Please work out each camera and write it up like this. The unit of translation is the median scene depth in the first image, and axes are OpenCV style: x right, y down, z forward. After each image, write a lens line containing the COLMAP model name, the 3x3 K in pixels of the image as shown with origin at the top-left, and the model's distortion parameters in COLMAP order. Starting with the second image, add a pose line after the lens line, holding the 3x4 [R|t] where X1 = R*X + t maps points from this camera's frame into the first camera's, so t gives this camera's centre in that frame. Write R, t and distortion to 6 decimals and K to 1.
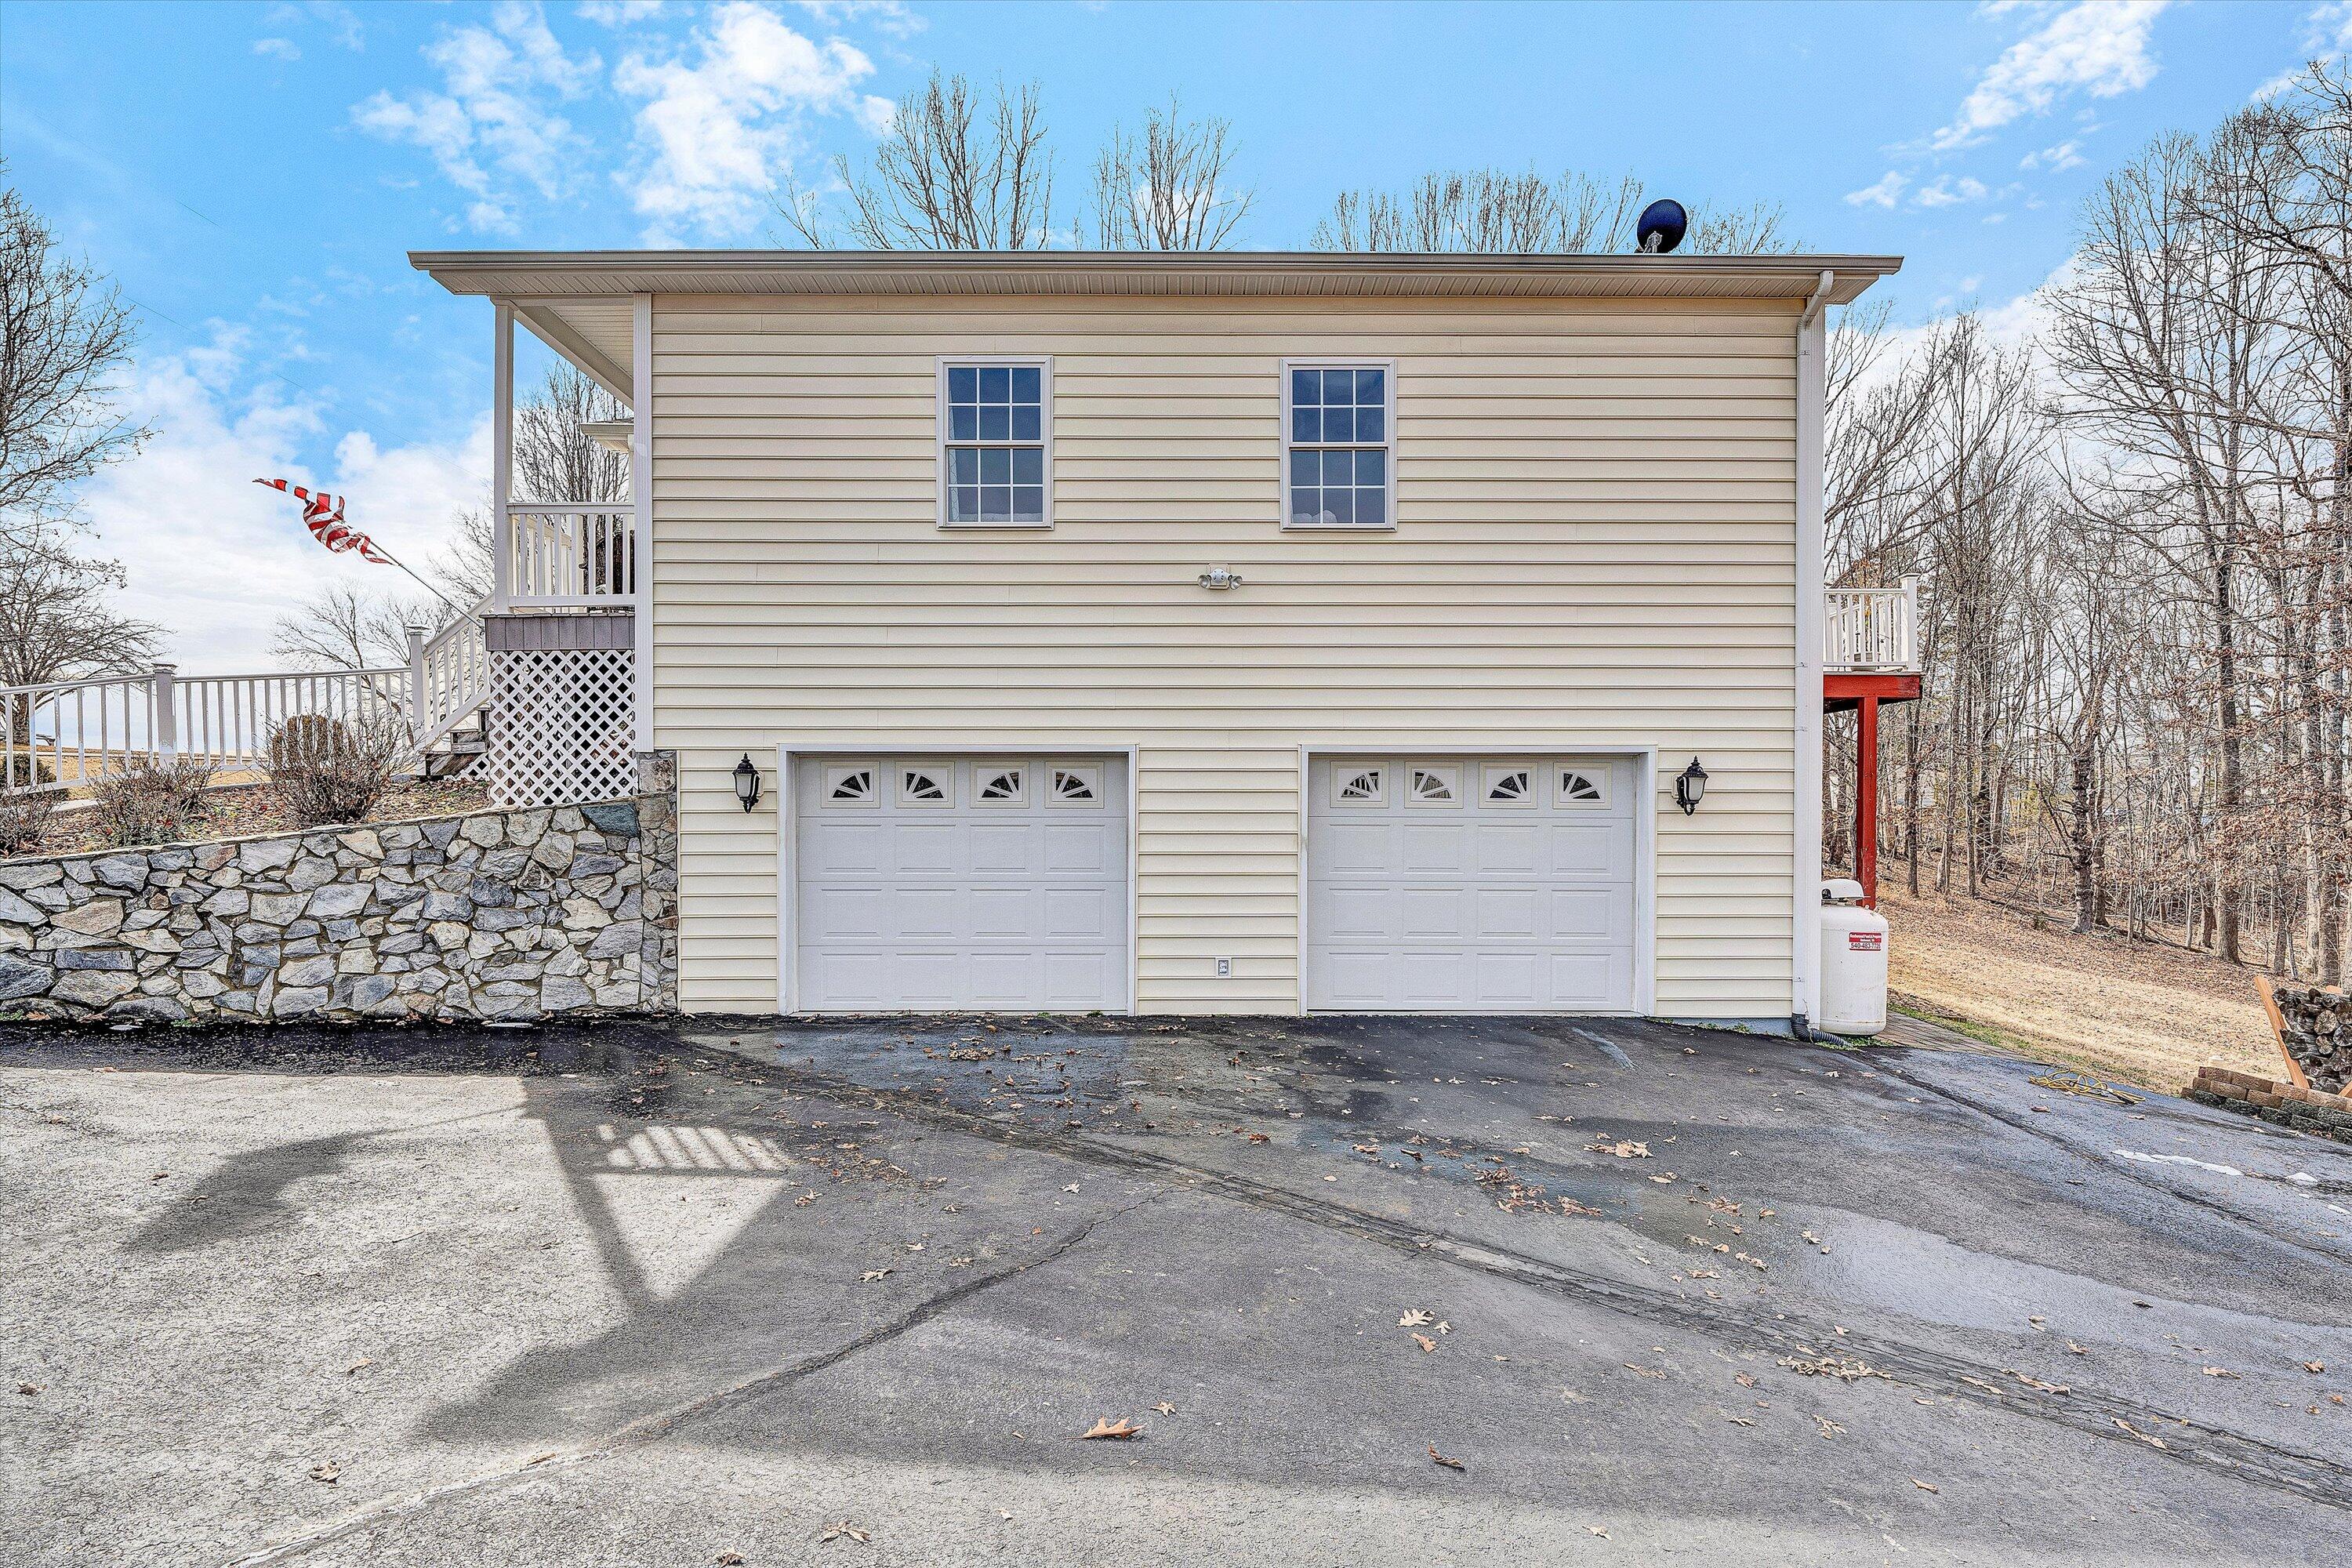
lens RADIAL K [[1157.1, 0, 1180.1], [0, 1157.1, 848.0], [0, 0, 1]] dist [-0.002905, -0.000341]
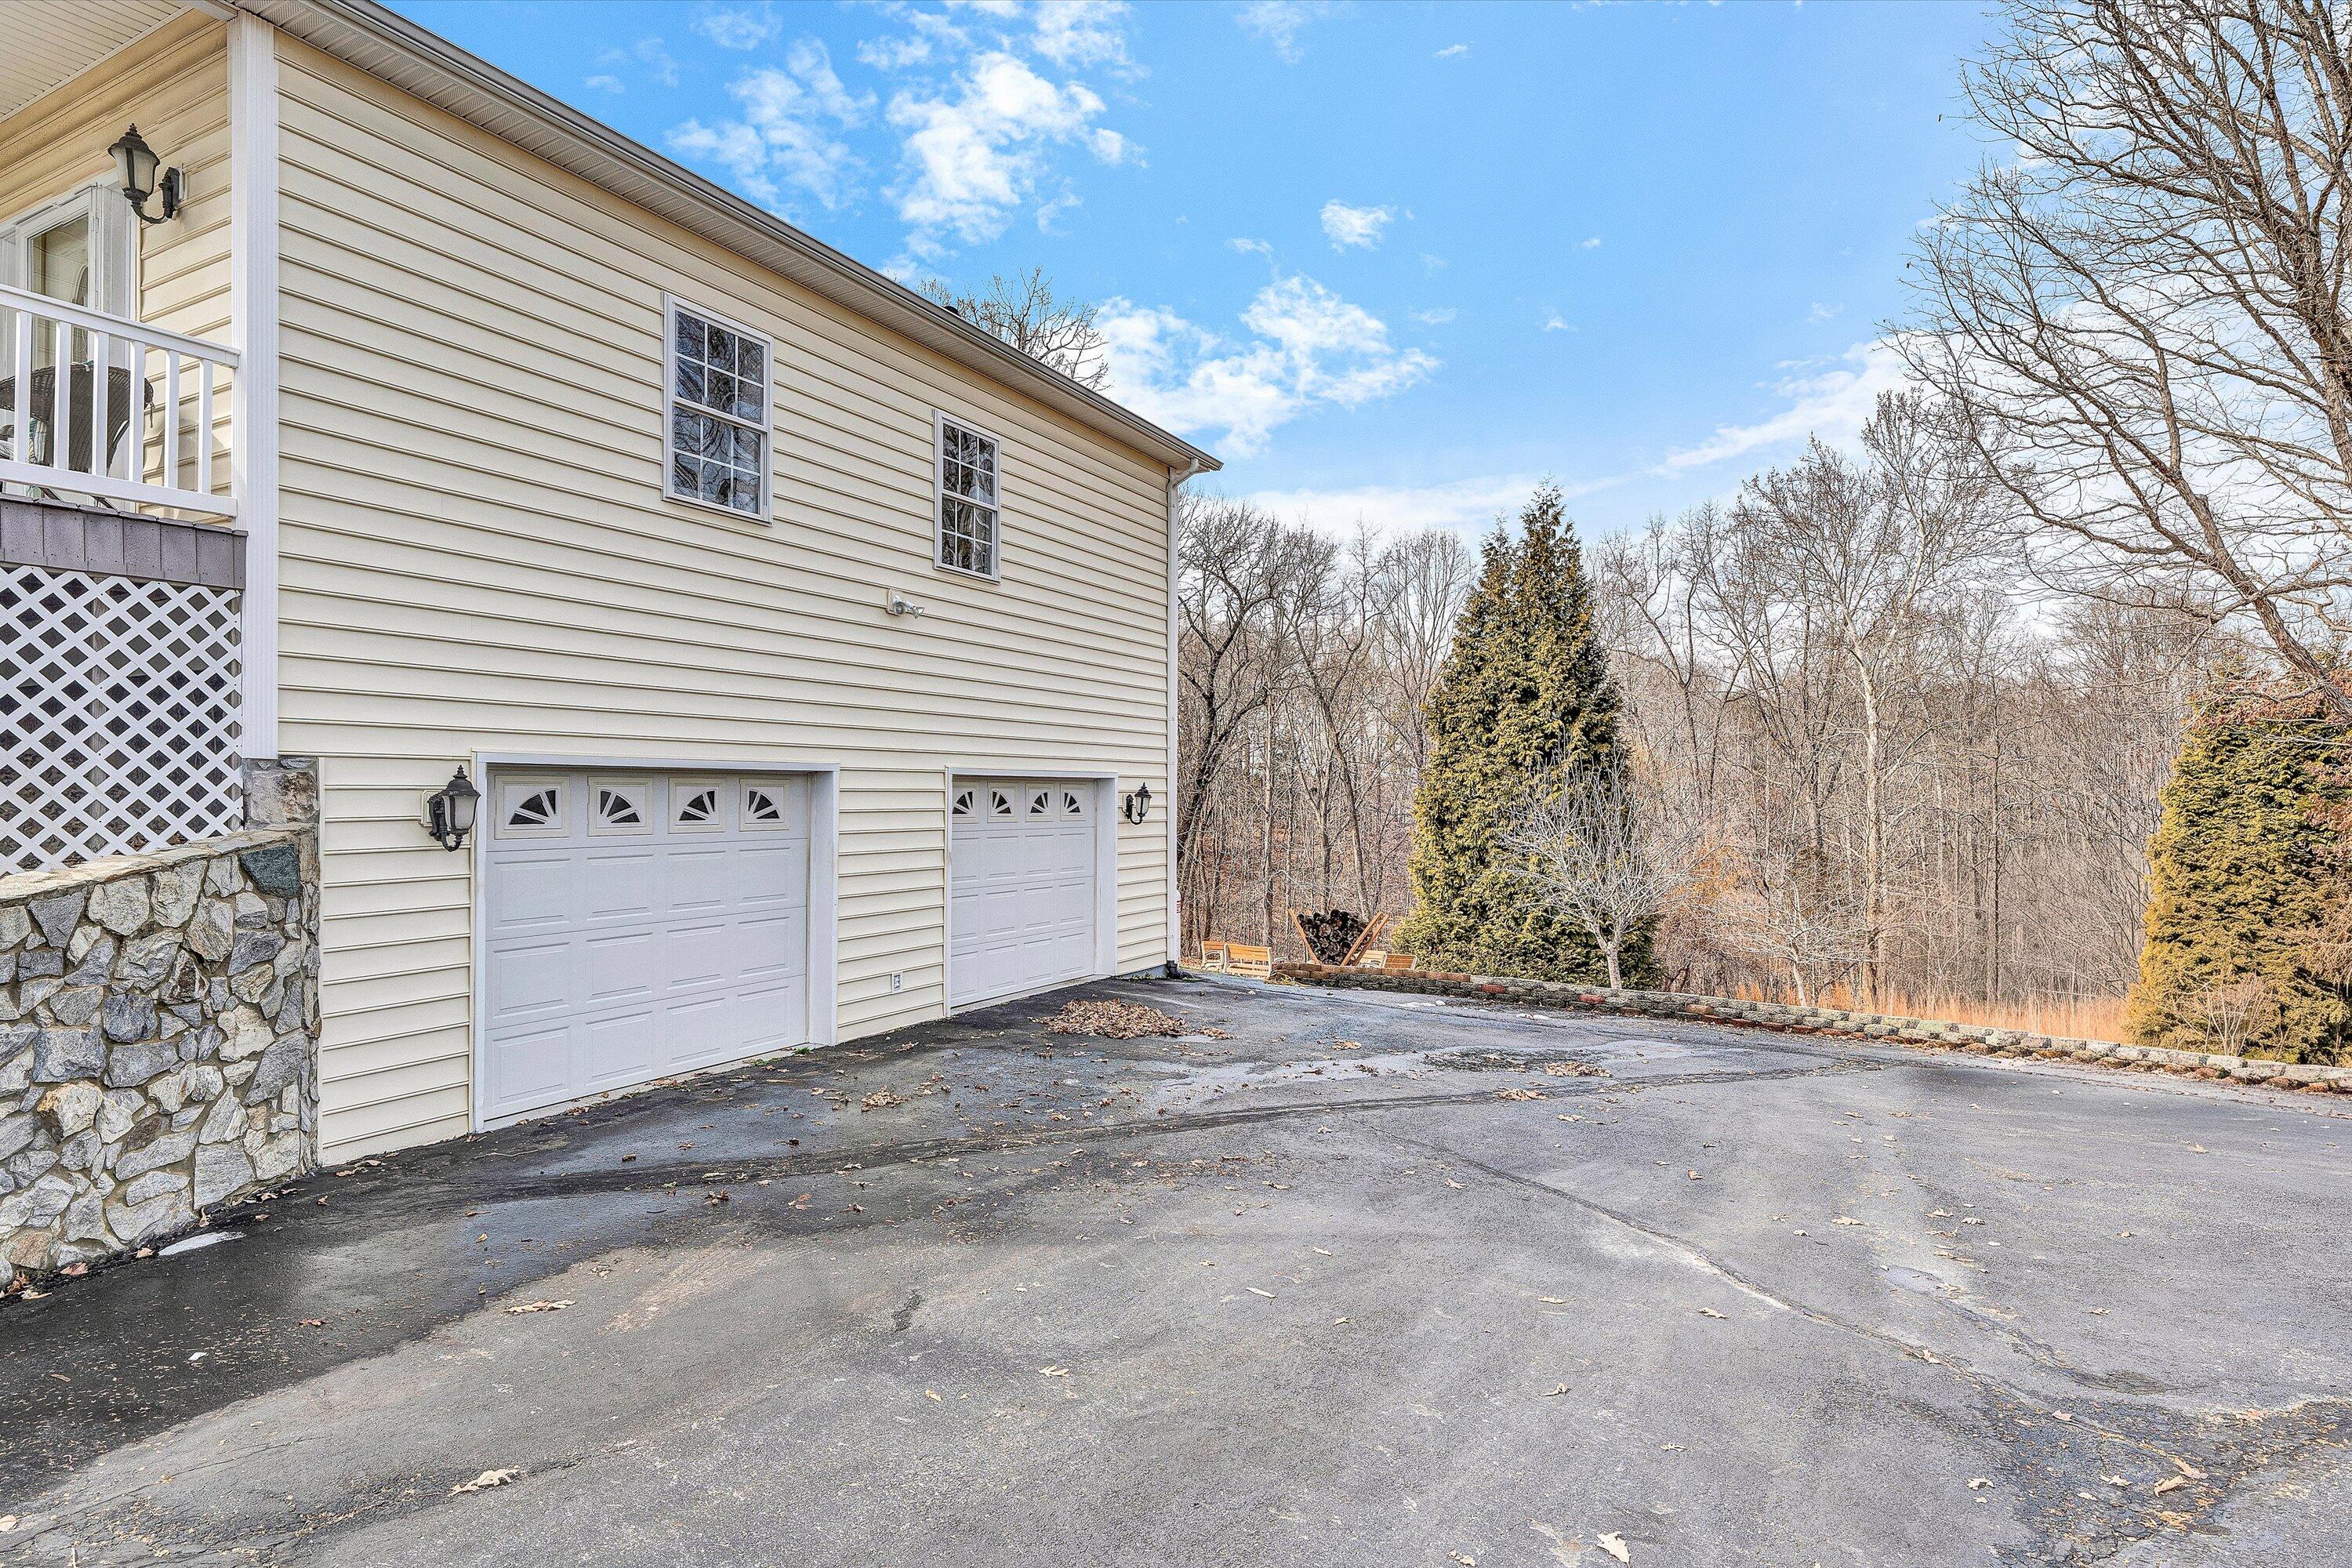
lens RADIAL K [[1234.4, 0, 1179.0], [0, 1234.4, 797.0], [0, 0, 1]] dist [-0.000062, 0.000090]
pose [[0.476732, -0.002413, 0.879045, -0.832330], [0.019215, 0.999786, -0.007677, -0.049487], [-0.878838, 0.020551, 0.476677, 0.264065]]
